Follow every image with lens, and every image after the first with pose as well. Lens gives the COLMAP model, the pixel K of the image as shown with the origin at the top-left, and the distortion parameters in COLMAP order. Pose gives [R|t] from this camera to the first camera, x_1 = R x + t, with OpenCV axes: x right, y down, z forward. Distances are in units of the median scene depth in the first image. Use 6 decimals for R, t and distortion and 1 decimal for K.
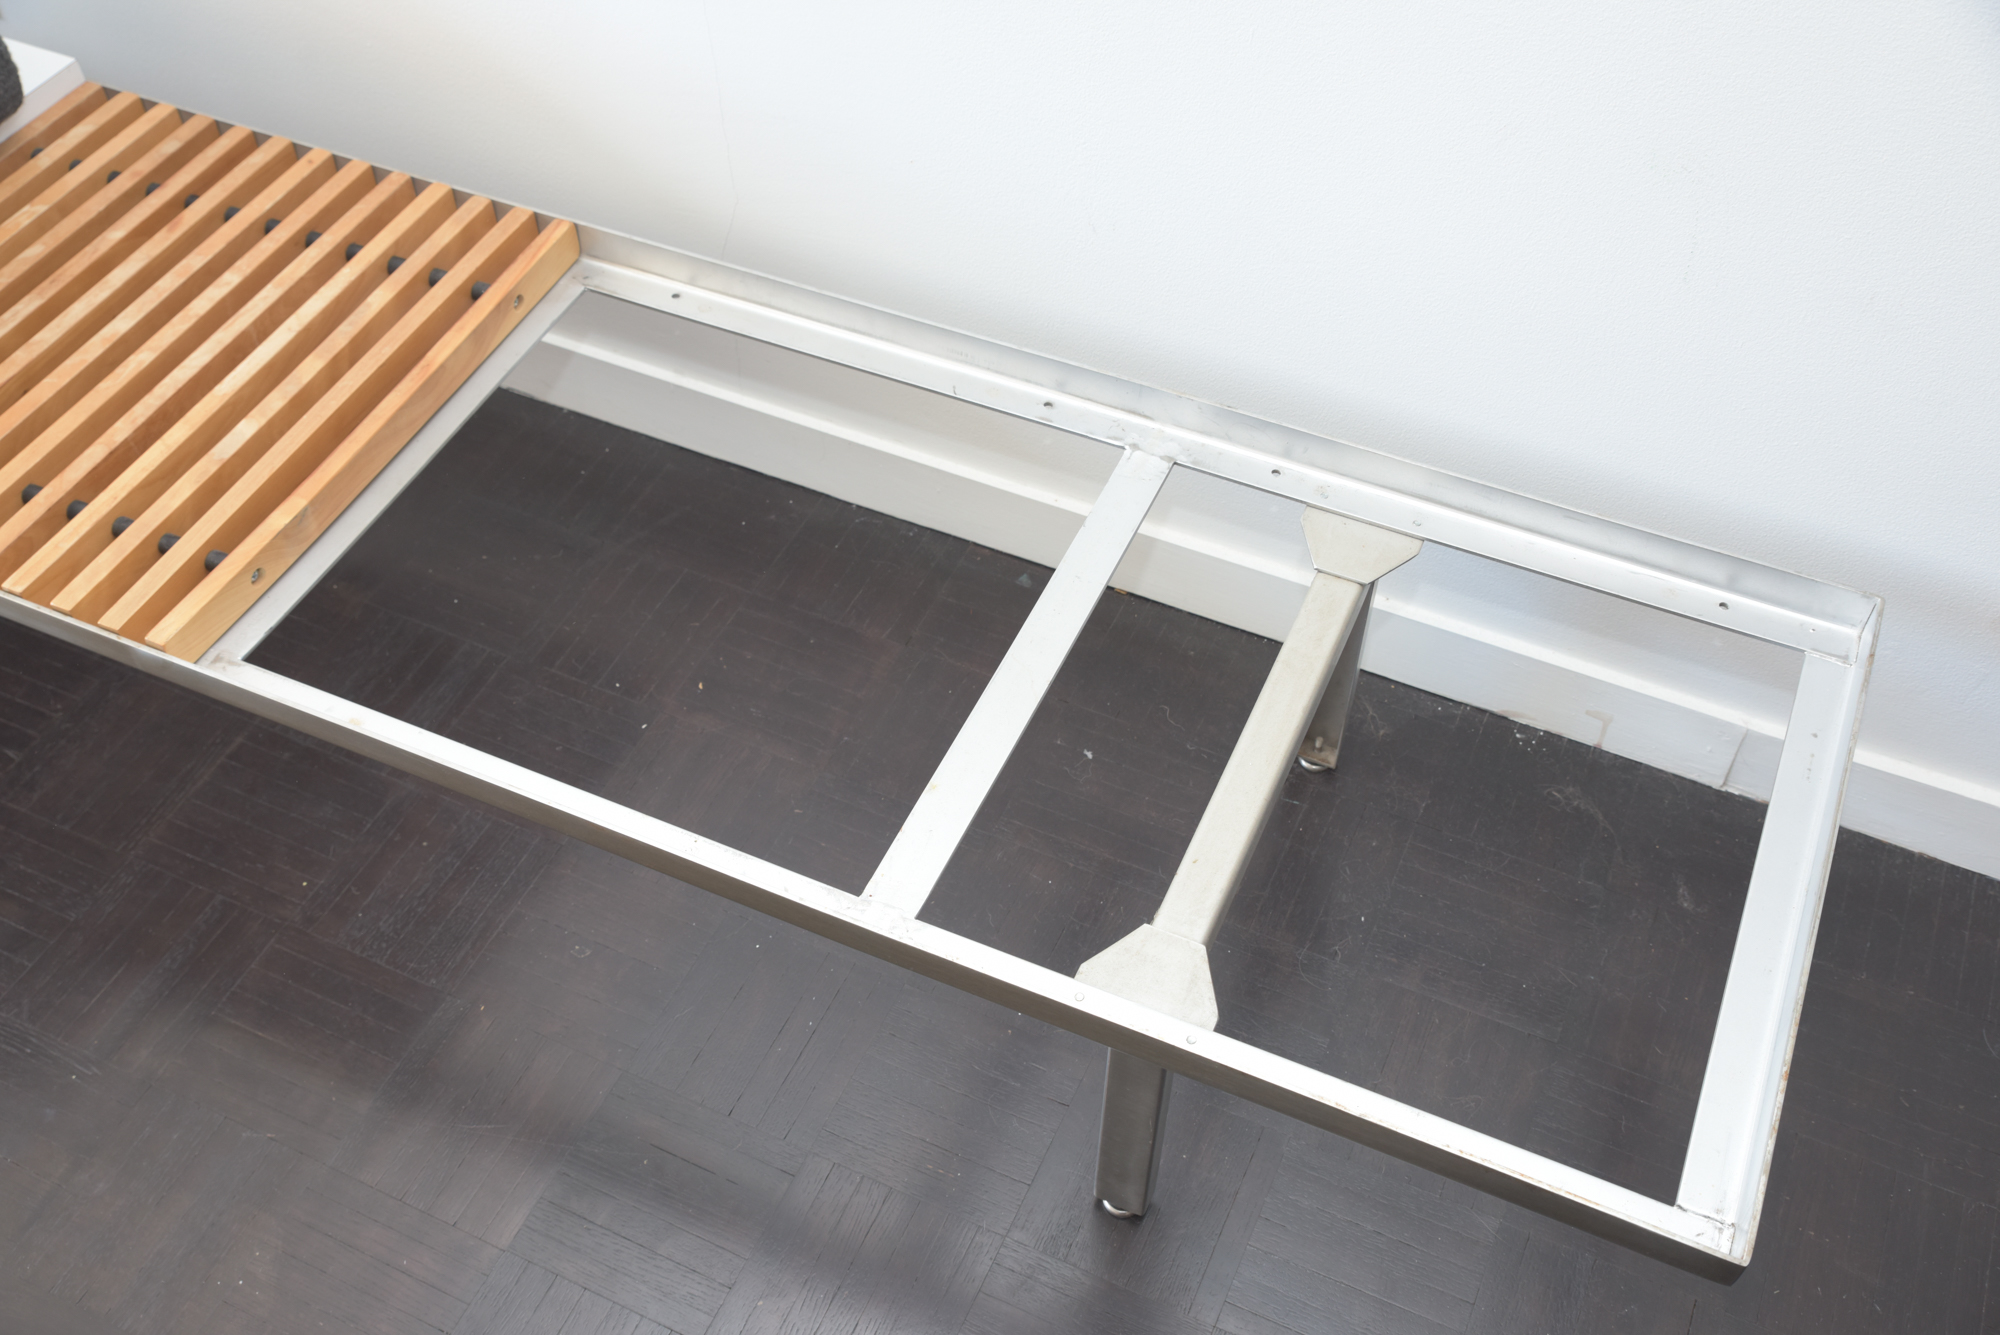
lens RADIAL K [[1961.6, 0, 1000.0], [0, 1961.6, 667.5], [0, 0, 1]] dist [-0.040849, 0.116992]
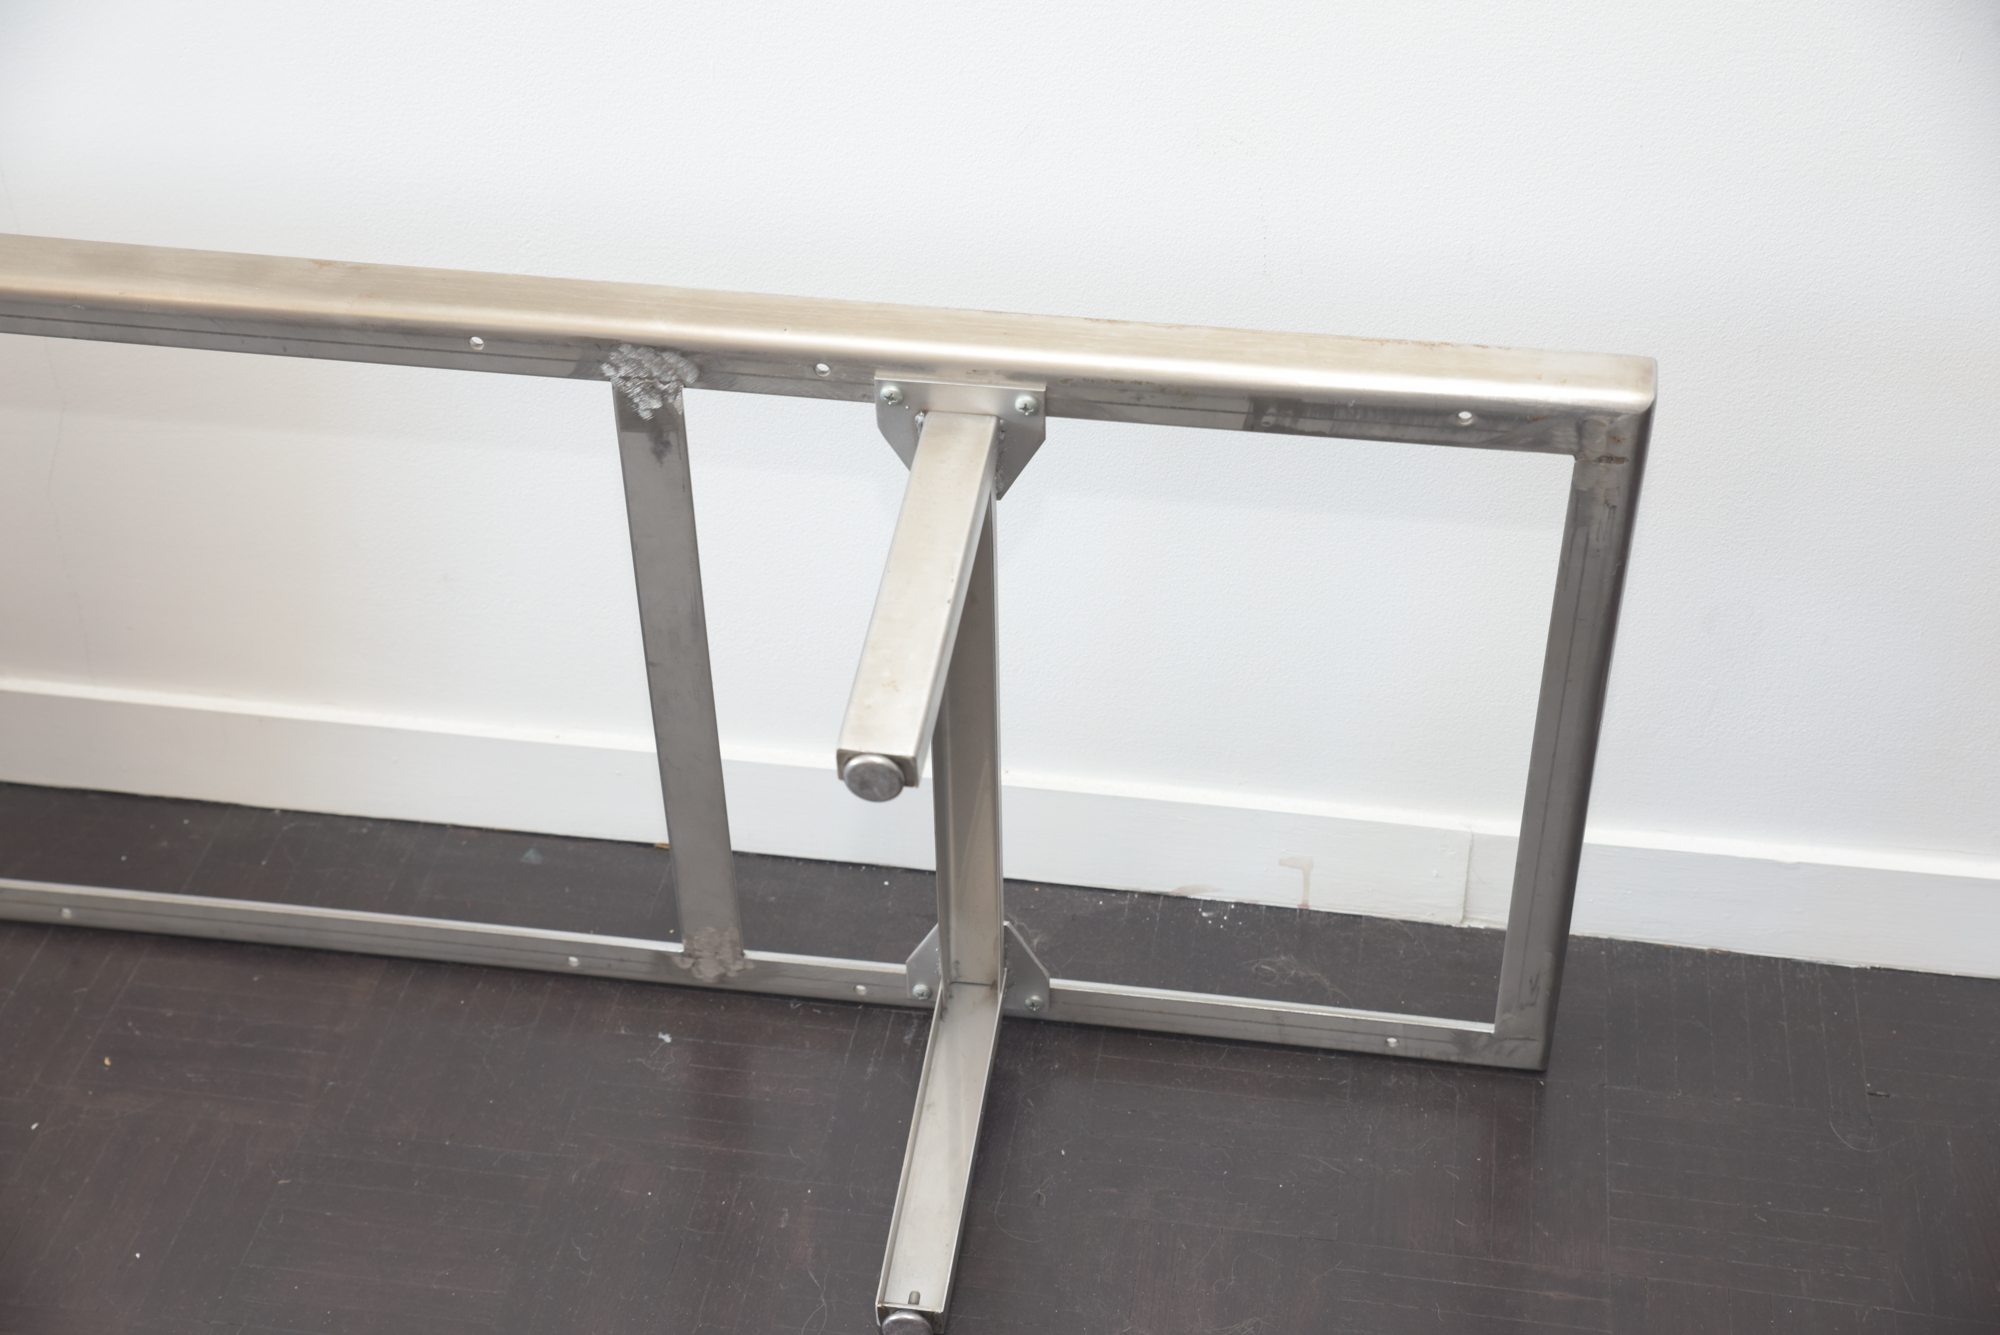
lens RADIAL K [[3133.8, 0, 1000.0], [0, 3133.8, 667.5], [0, 0, 1]] dist [0.097461, 0.165796]
pose [[0.961130, -0.158056, 0.226377, -0.081792], [0.206490, 0.955787, -0.209364, 0.187859], [-0.183277, 0.247971, 0.951273, -0.200045]]
